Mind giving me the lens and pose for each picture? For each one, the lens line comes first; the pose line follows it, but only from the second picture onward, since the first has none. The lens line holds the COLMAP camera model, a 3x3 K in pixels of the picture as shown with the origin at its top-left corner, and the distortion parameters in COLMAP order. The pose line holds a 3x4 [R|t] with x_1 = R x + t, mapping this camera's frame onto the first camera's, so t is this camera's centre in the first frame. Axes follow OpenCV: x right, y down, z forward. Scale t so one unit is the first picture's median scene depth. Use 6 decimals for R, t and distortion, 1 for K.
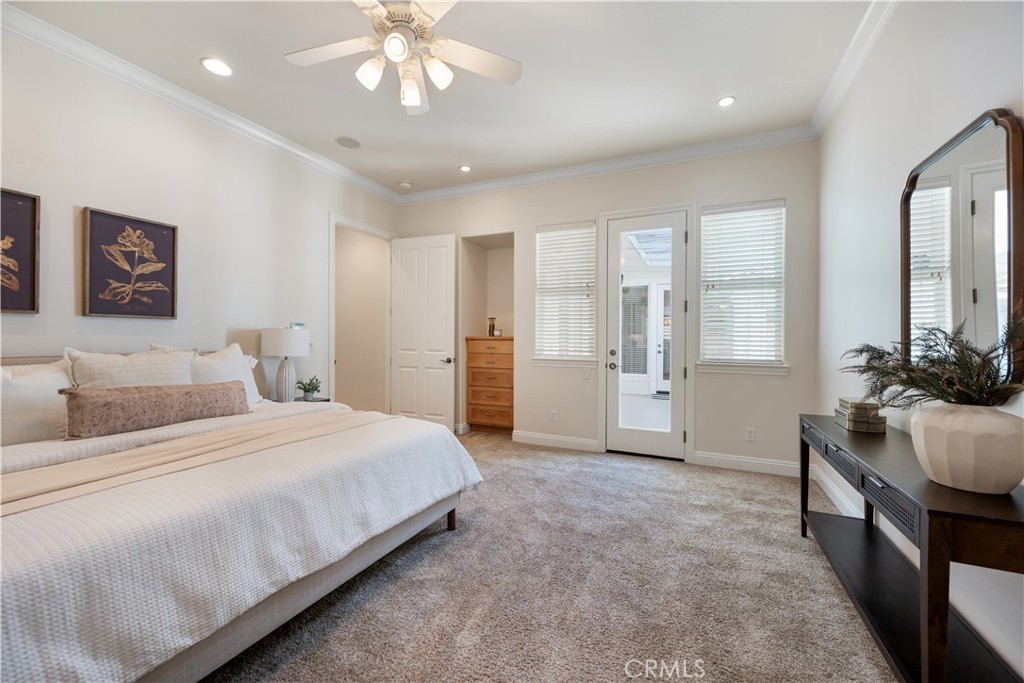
lens RADIAL K [[400.5, 0, 514.3], [0, 400.5, 335.0], [0, 0, 1]] dist [0.000291, 0.000188]
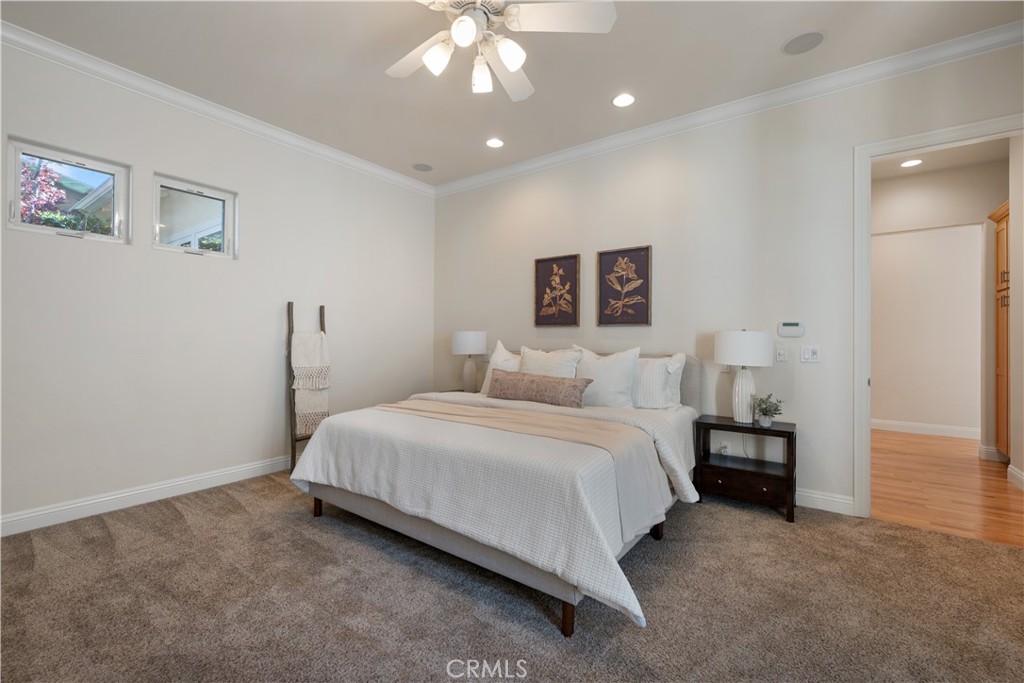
lens RADIAL K [[428.0, 0, 513.9], [0, 428.0, 345.8], [0, 0, 1]] dist [0.001382, 0.000057]
pose [[-0.181427, 0.003343, -0.983399, 0.480957], [-0.003292, 0.999987, 0.004006, 0.015861], [0.983399, 0.003964, -0.181413, 0.921067]]
